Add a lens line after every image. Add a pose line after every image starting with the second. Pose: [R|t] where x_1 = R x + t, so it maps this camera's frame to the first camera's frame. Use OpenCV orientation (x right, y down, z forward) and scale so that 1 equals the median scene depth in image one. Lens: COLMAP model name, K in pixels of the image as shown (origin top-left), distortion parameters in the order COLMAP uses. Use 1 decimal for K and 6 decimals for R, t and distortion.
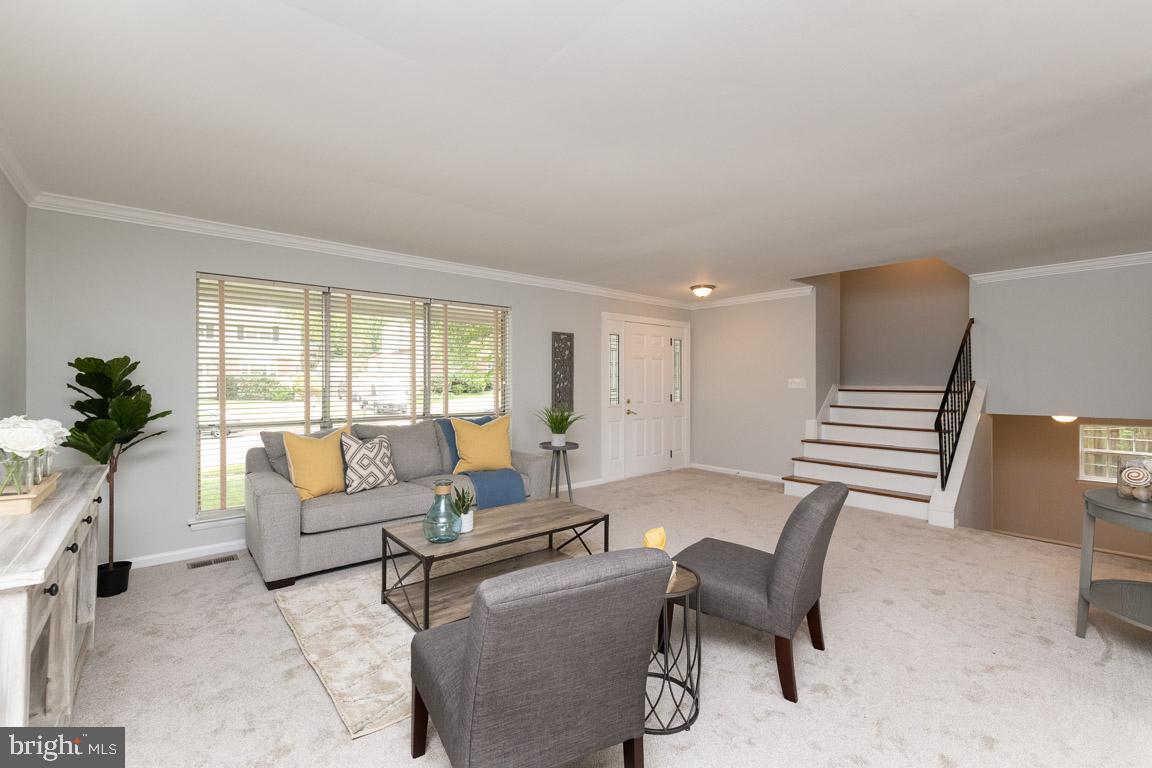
lens RADIAL K [[493.7, 0, 578.0], [0, 493.7, 382.0], [0, 0, 1]] dist [-0.001653, 0.000049]
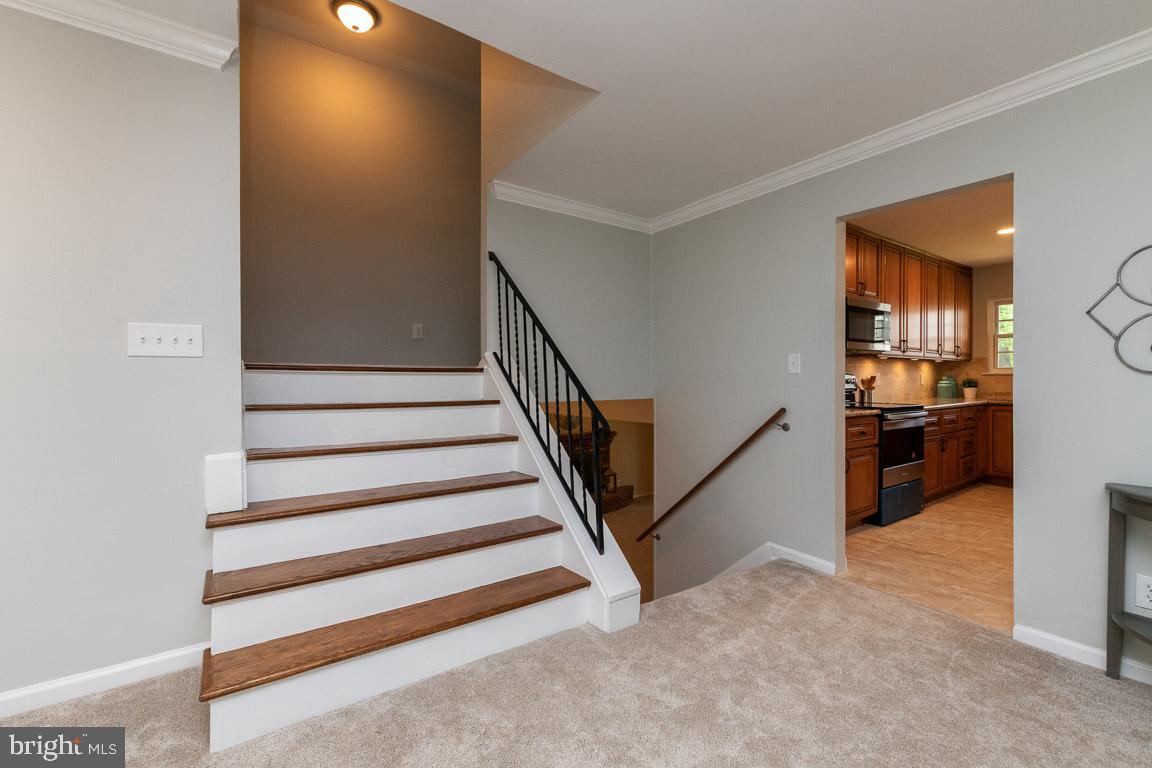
lens RADIAL K [[493.7, 0, 578.0], [0, 493.7, 382.0], [0, 0, 1]] dist [-0.001653, 0.000049]
pose [[0.100672, 0.000264, 0.994920, 0.176980], [-0.004044, 0.999992, 0.000144, 0.031324], [-0.994911, -0.004038, 0.100672, 0.779309]]
